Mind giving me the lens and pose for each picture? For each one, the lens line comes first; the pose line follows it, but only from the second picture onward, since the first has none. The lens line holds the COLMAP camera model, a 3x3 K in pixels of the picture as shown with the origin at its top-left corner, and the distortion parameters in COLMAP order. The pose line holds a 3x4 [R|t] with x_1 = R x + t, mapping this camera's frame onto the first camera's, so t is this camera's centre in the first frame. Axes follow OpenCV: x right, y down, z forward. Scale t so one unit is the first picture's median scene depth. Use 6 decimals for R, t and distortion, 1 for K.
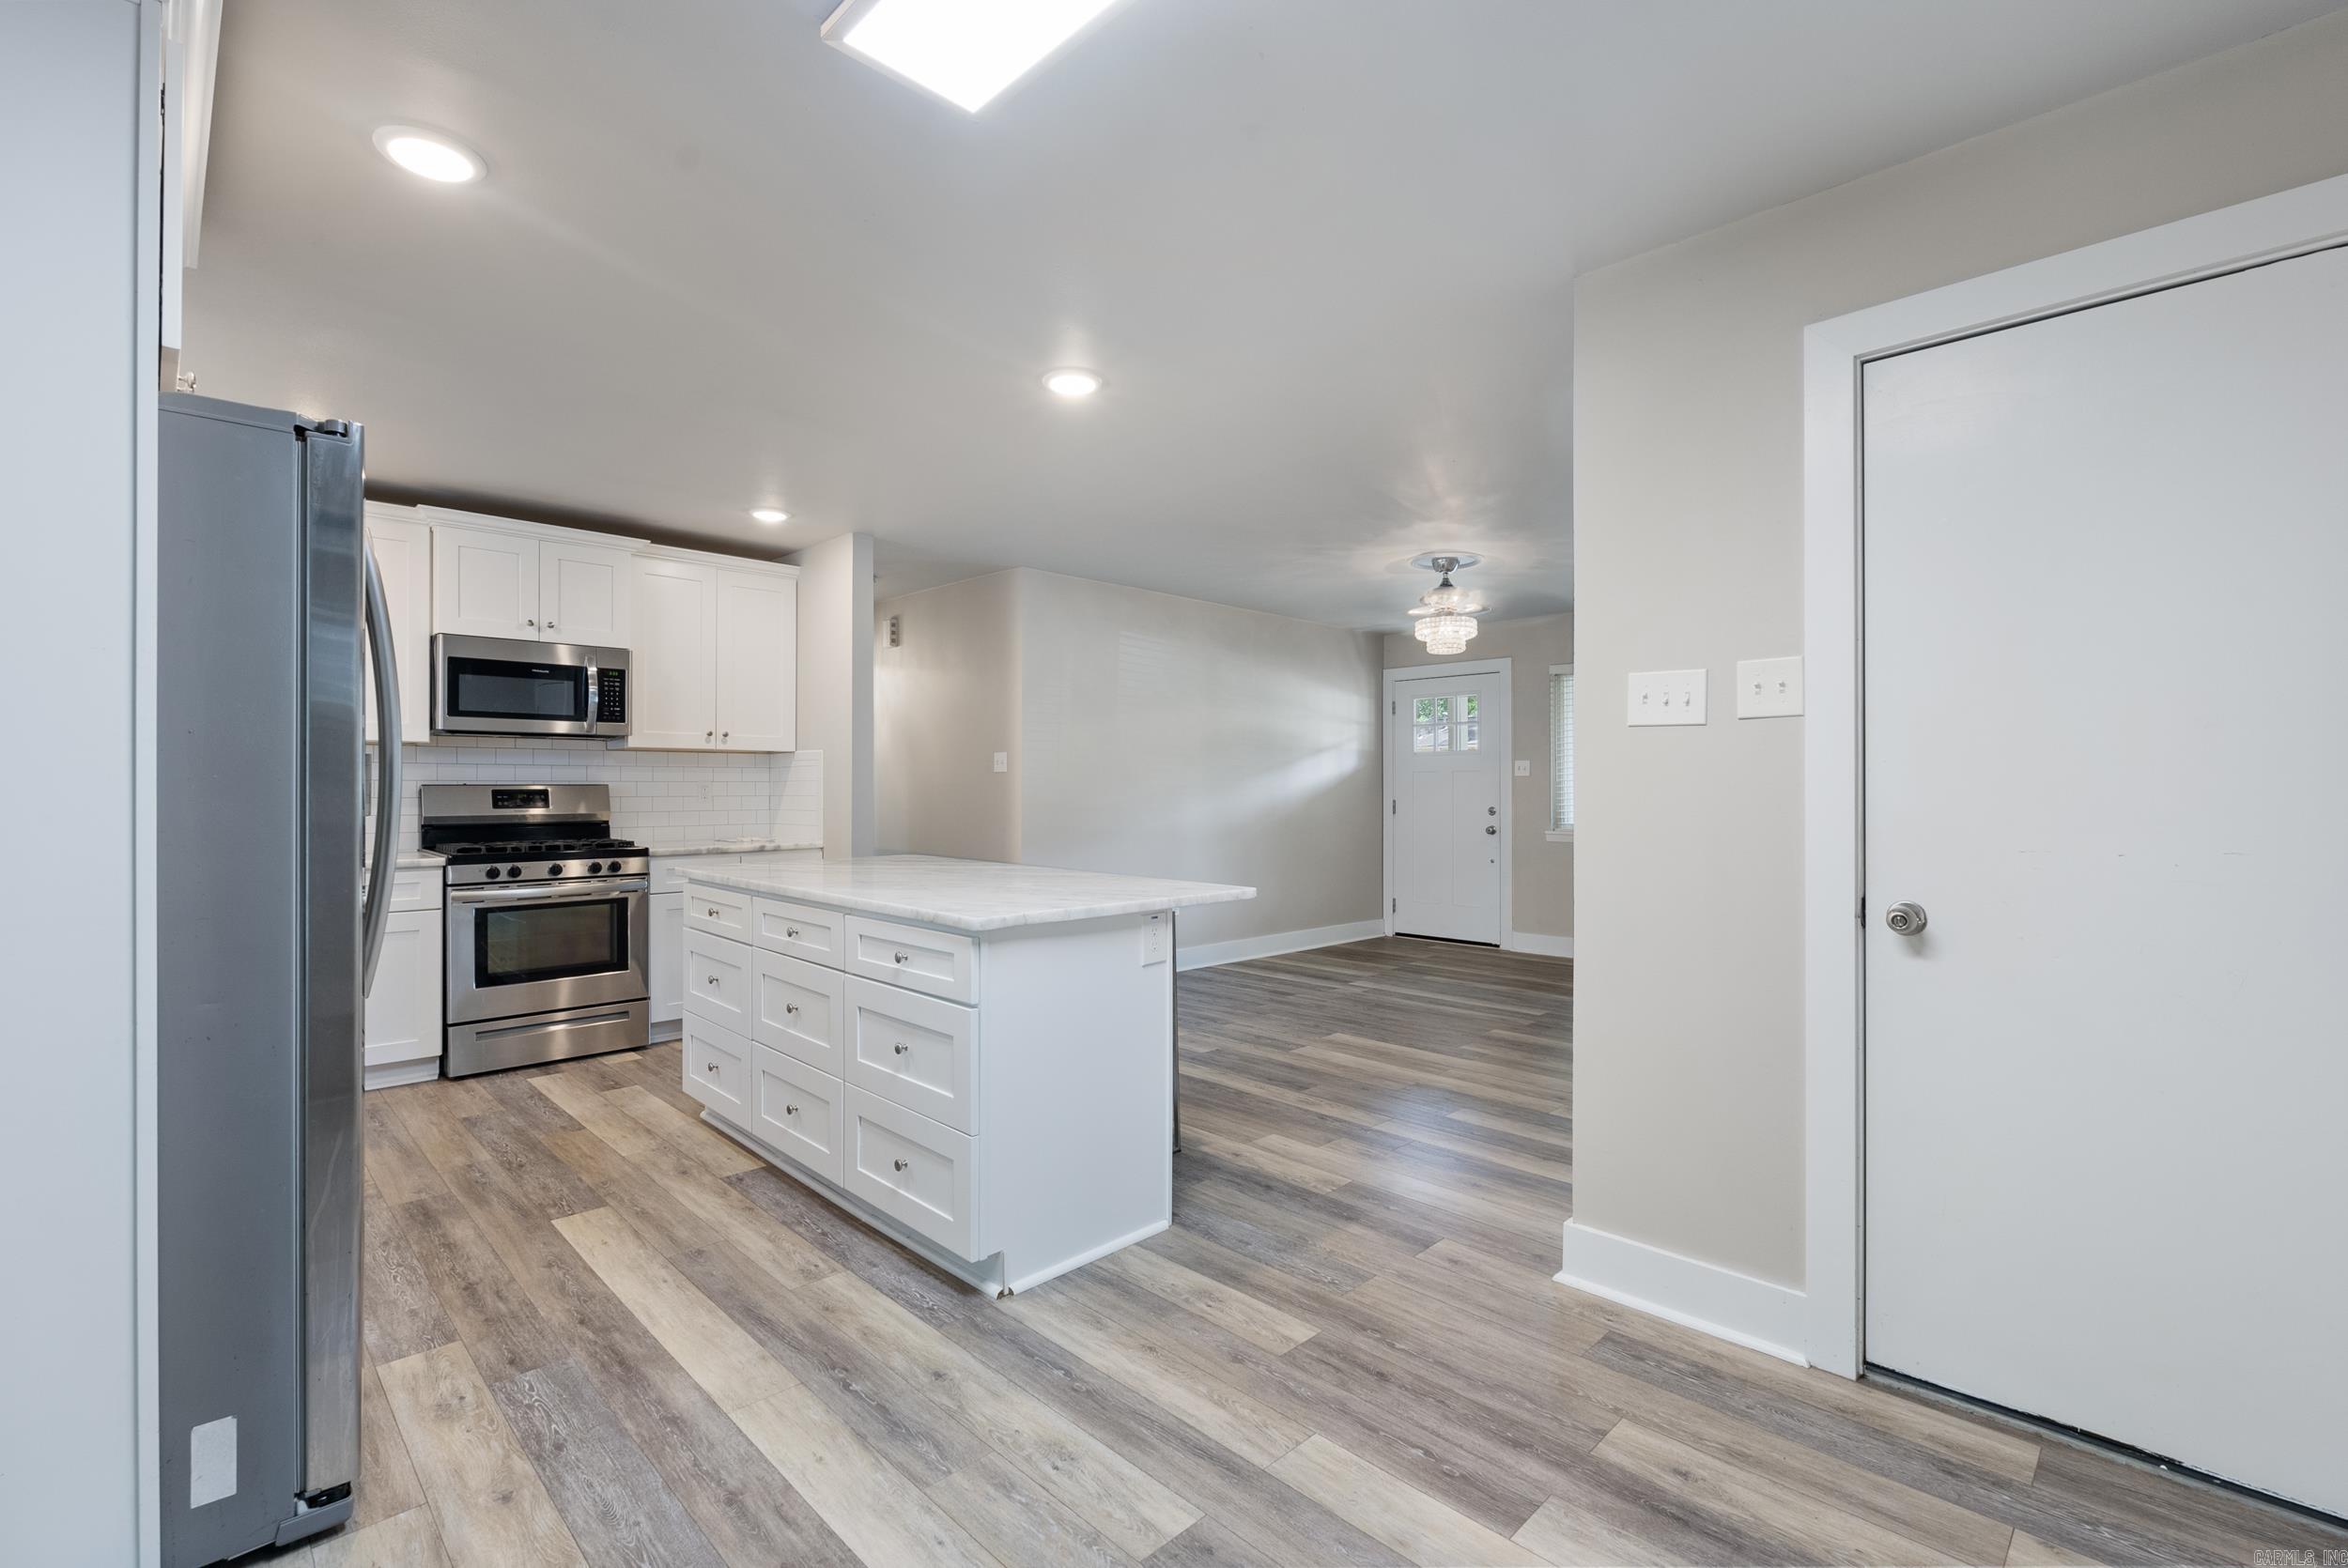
lens RADIAL K [[1032.2, 0, 1175.7], [0, 1032.2, 784.0], [0, 0, 1]] dist [-0.004576, 0.000052]
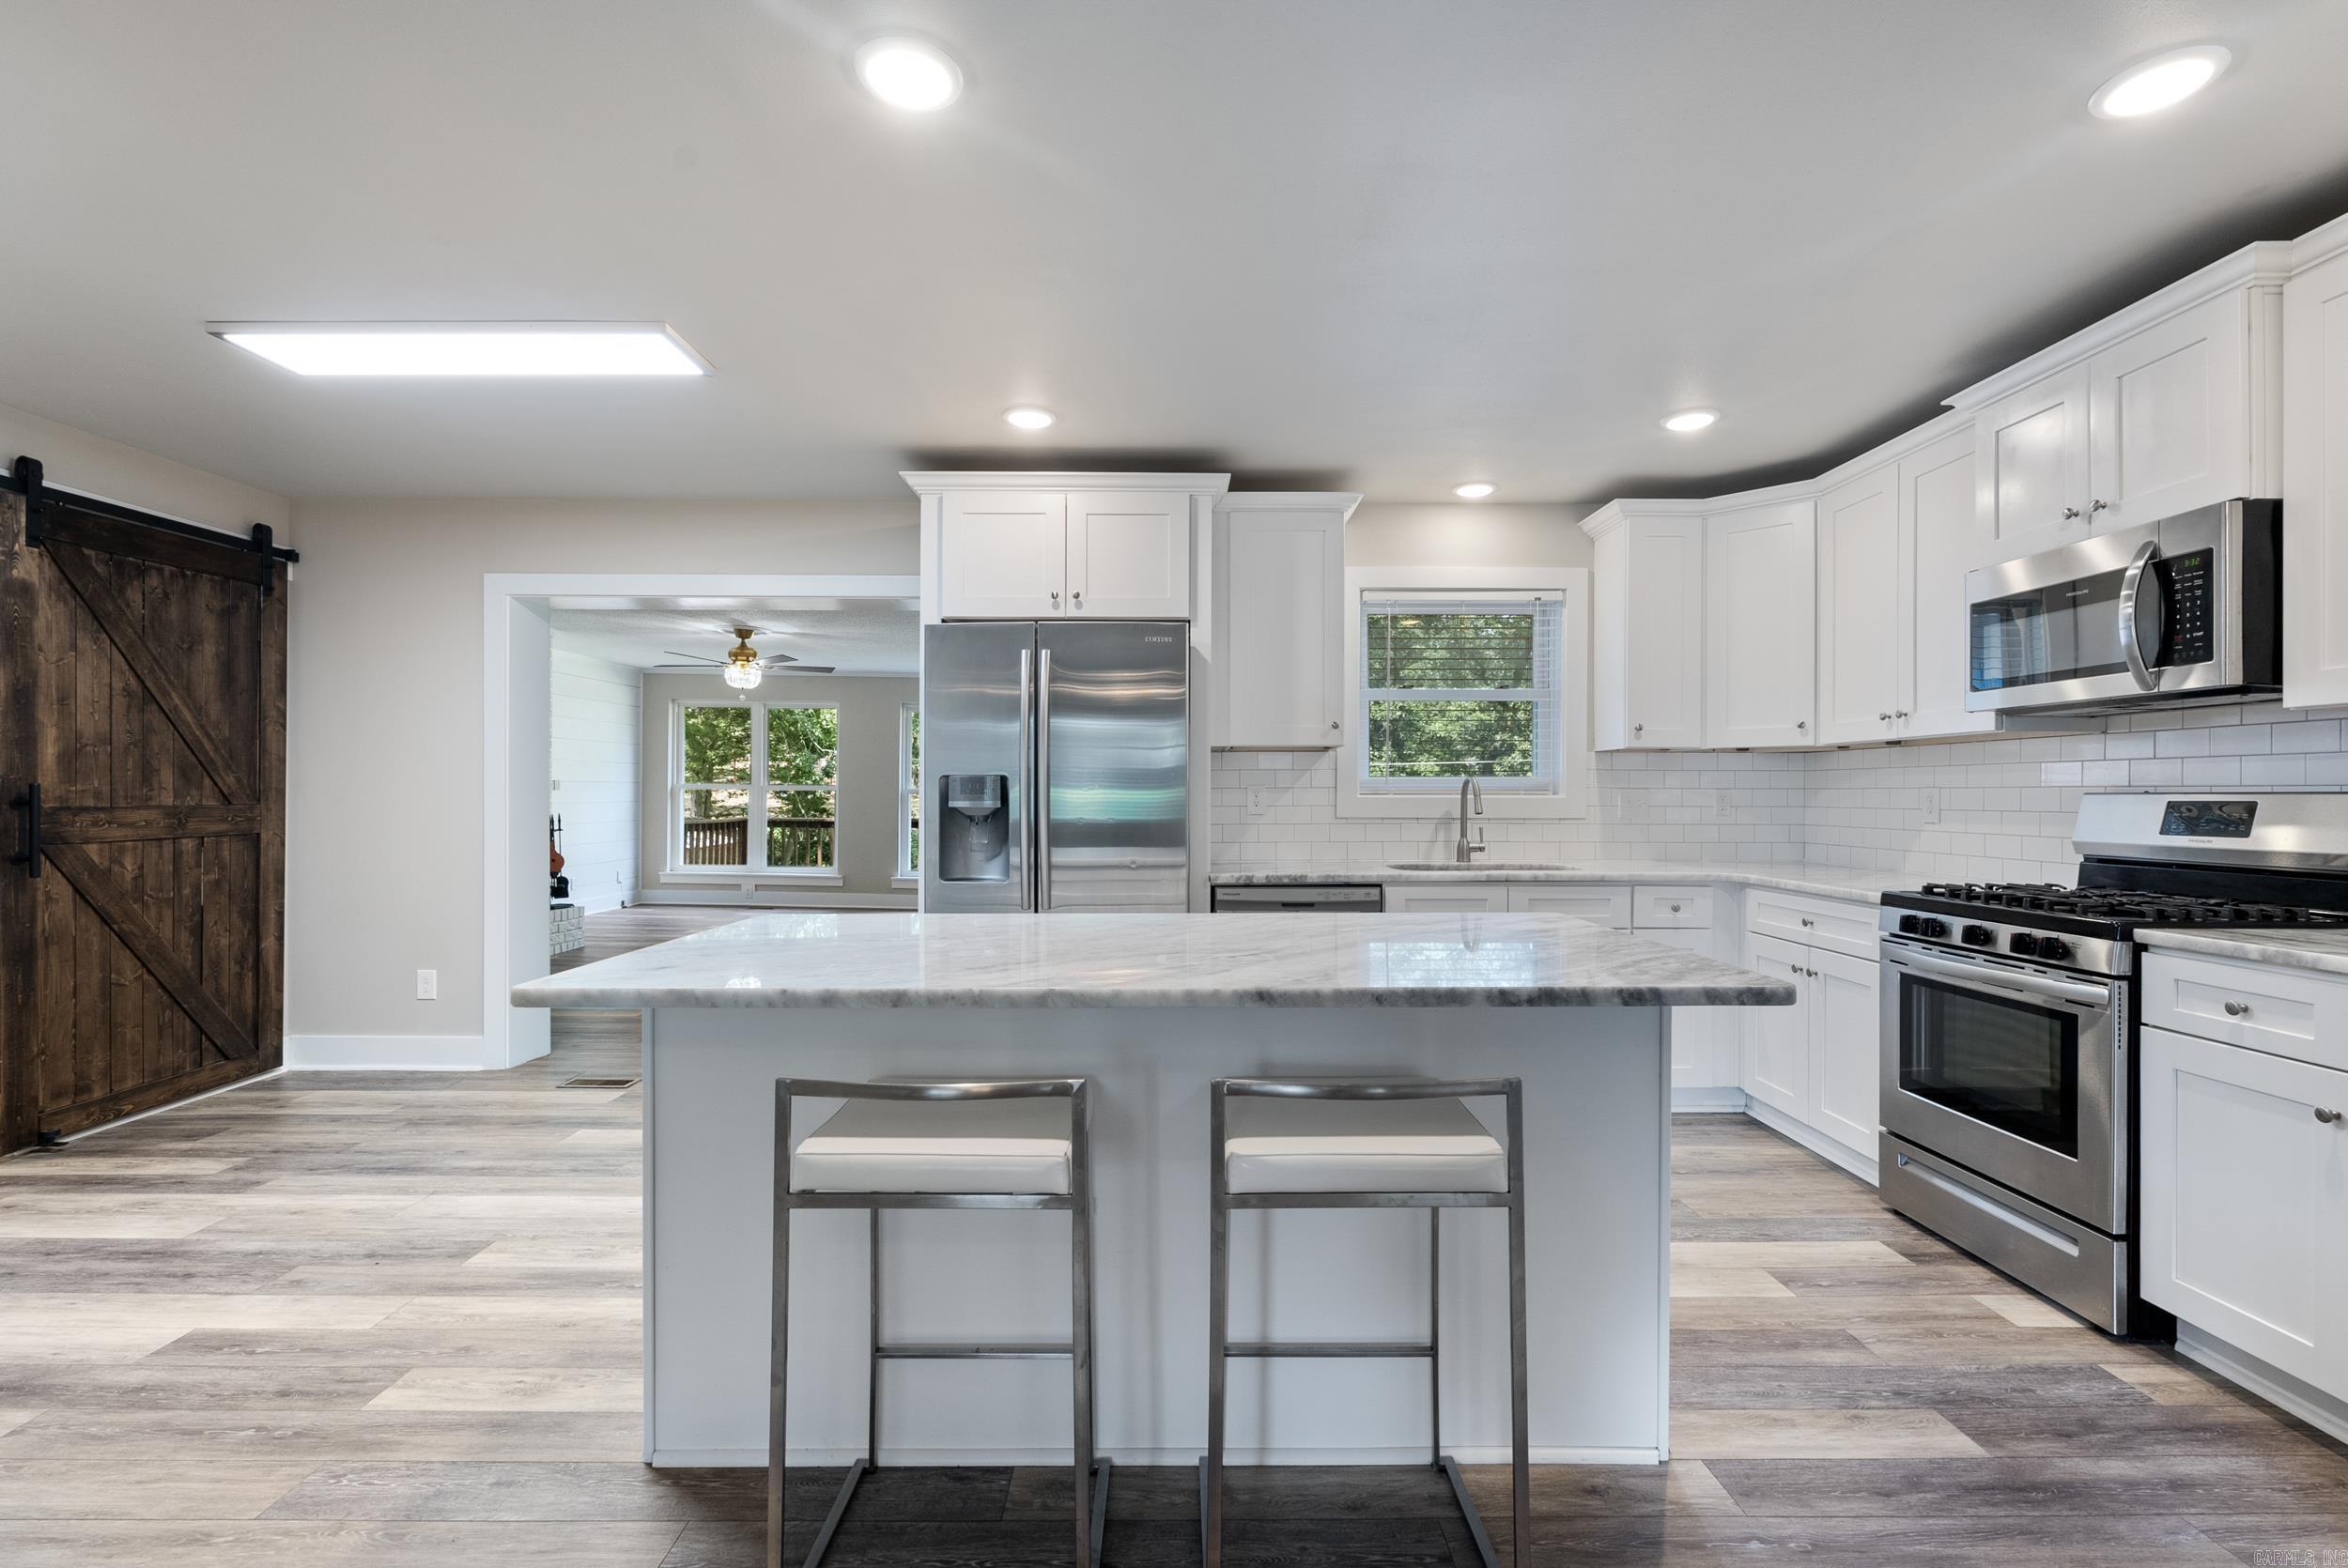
lens RADIAL K [[1038.5, 0, 1178.9], [0, 1038.5, 798.3], [0, 0, 1]] dist [-0.007171, 0.000631]
pose [[-0.699885, -0.000360, -0.714255, 0.140860], [-0.001418, 0.999999, 0.000885, 0.004196], [0.714254, 0.001633, -0.699885, 1.058006]]
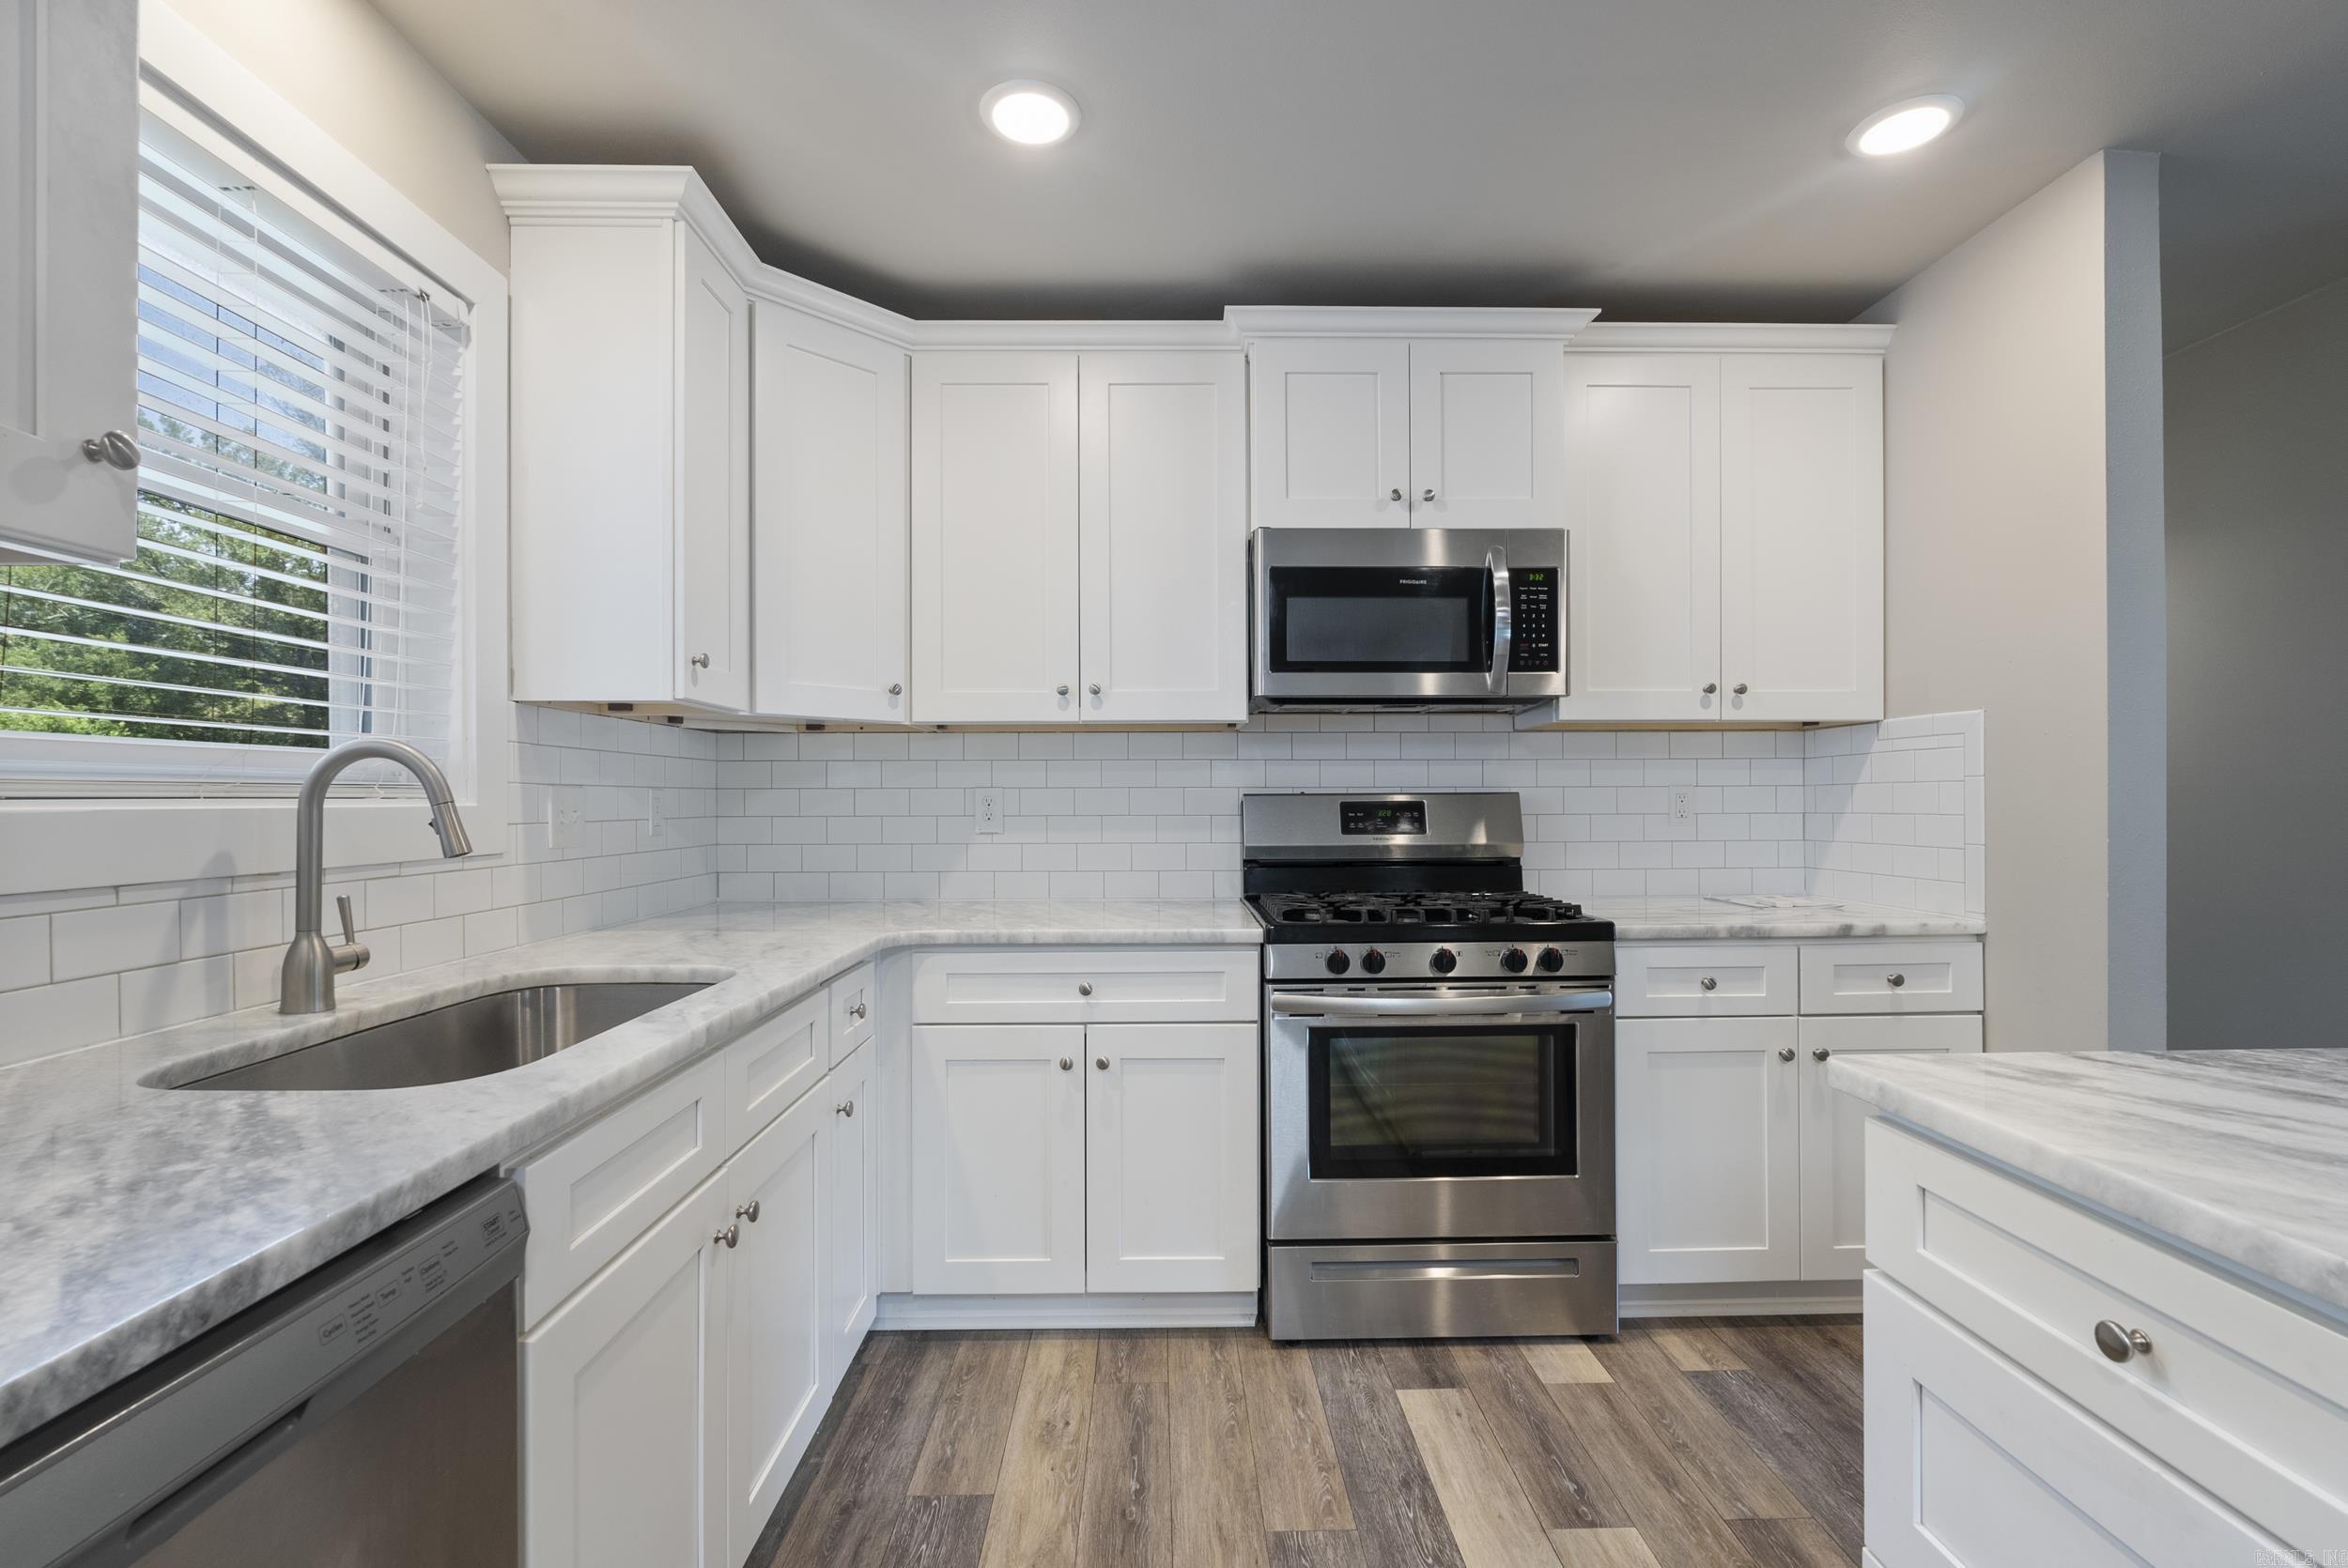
lens RADIAL K [[1038.5, 0, 1178.9], [0, 1038.5, 798.3], [0, 0, 1]] dist [-0.007171, 0.000631]
pose [[0.724527, -0.004574, -0.689231, -0.335869], [0.006165, 0.999981, -0.000155, 0.002947], [0.689219, -0.004137, 0.724542, 0.528631]]
